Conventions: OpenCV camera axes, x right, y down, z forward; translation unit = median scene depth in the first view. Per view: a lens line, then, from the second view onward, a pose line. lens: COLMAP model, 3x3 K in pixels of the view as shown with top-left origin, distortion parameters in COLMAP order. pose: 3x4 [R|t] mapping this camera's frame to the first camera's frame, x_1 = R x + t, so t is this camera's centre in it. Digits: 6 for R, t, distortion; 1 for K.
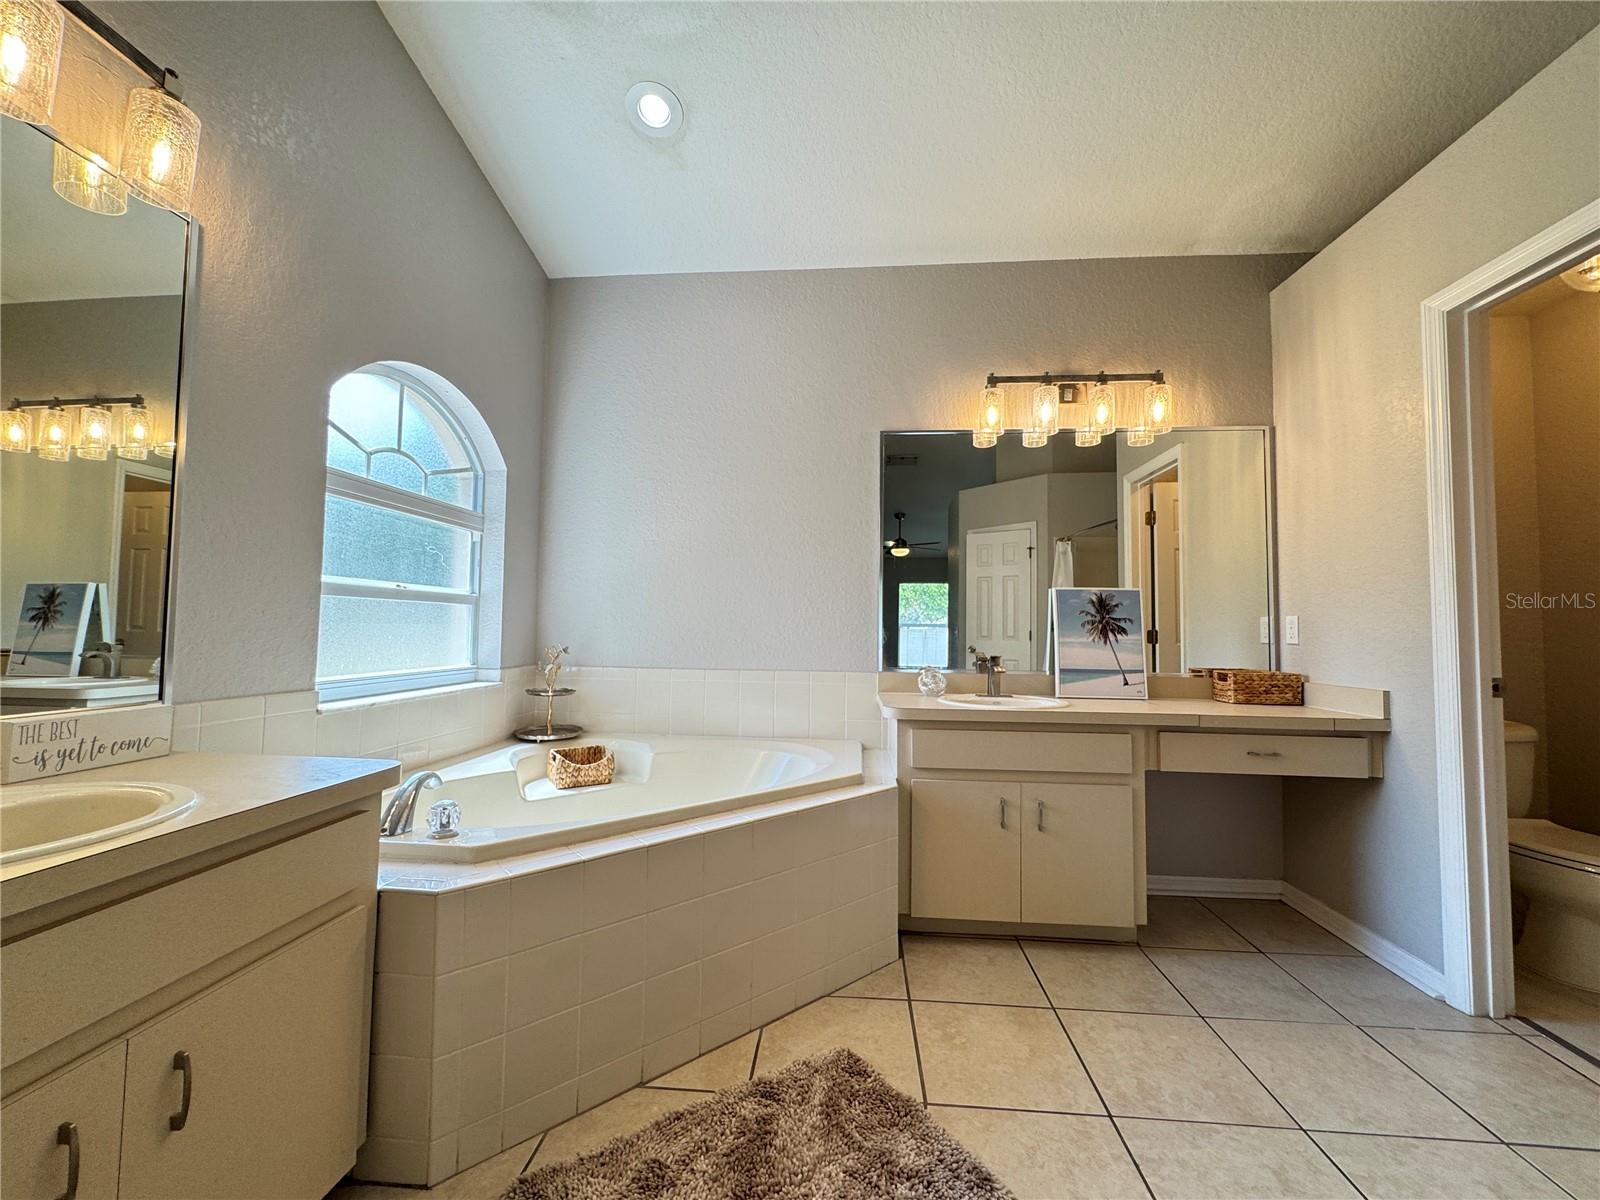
lens RADIAL K [[642.1, 0, 801.8], [0, 642.1, 604.1], [0, 0, 1]] dist [0.010047, 0.000036]
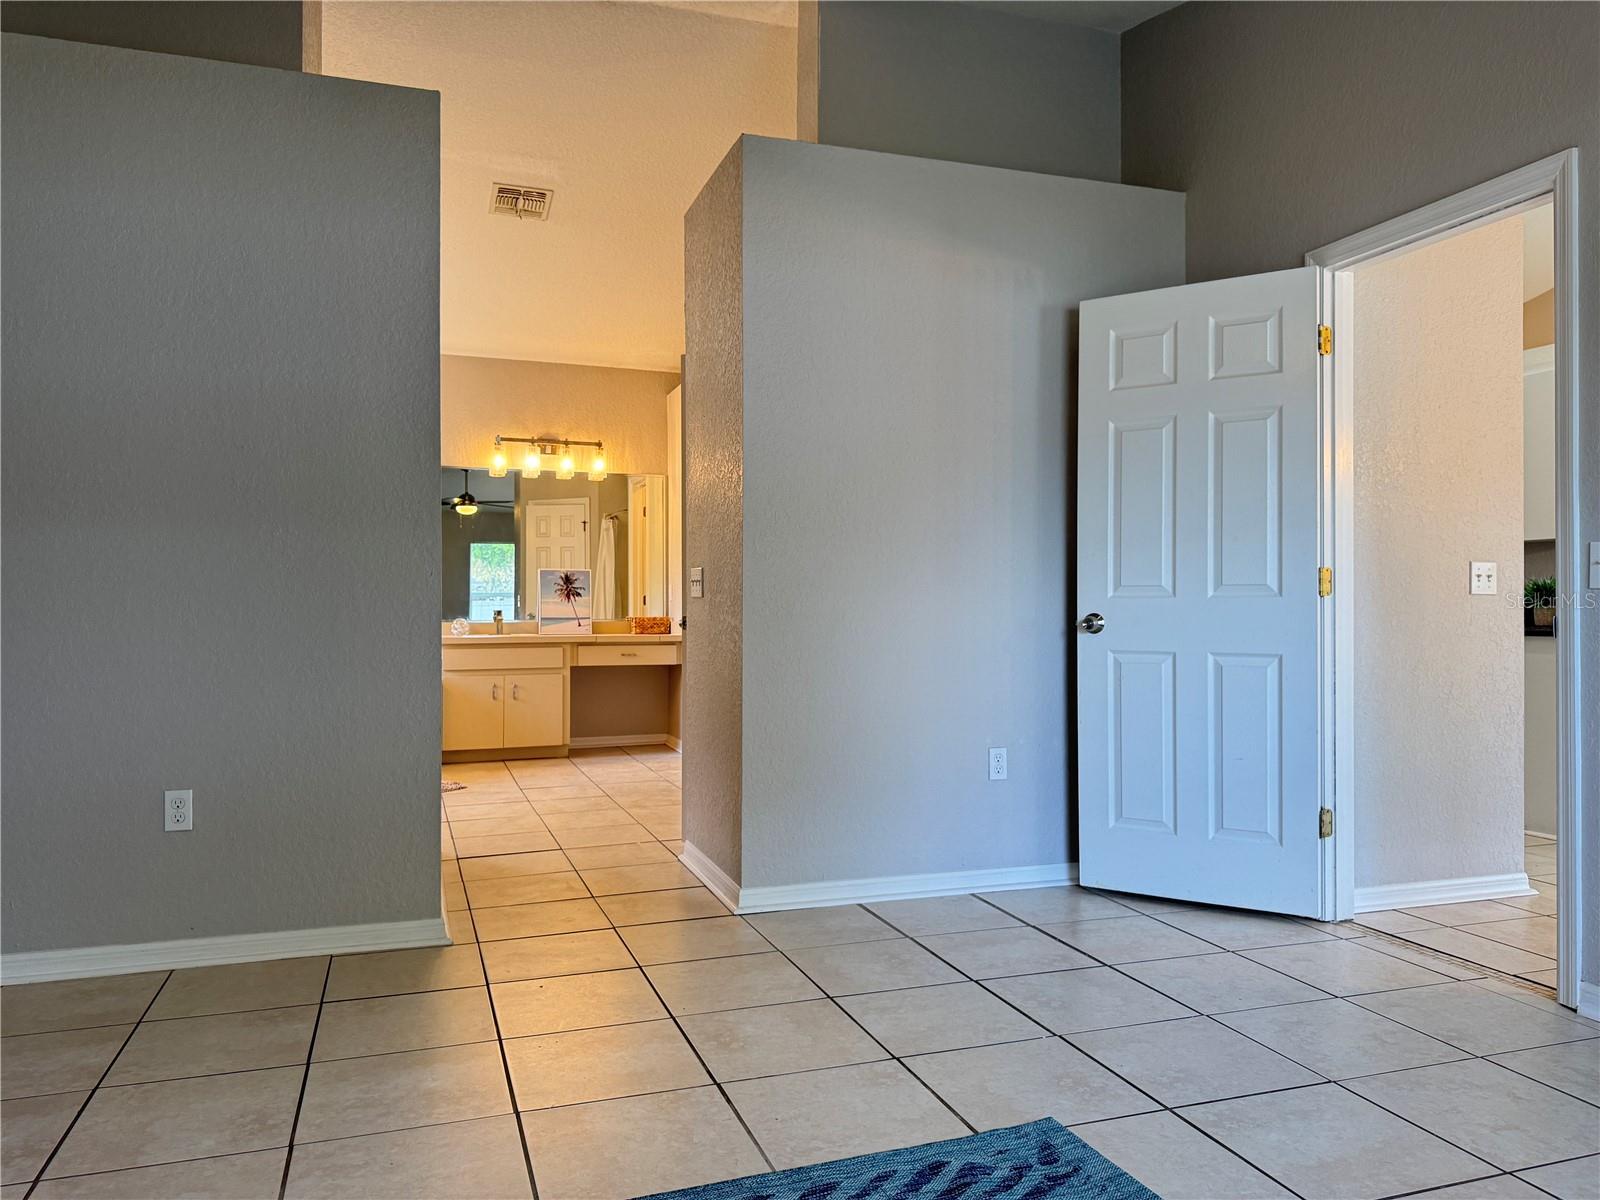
lens RADIAL K [[1130.1, 0, 803.8], [0, 1130.1, 605.3], [0, 0, 1]] dist [0.071135, -0.075974]
pose [[0.915794, -0.011721, 0.401477, -0.152626], [-0.003505, 0.999303, 0.037171, -0.042661], [-0.401633, -0.035448, 0.915114, -1.940327]]
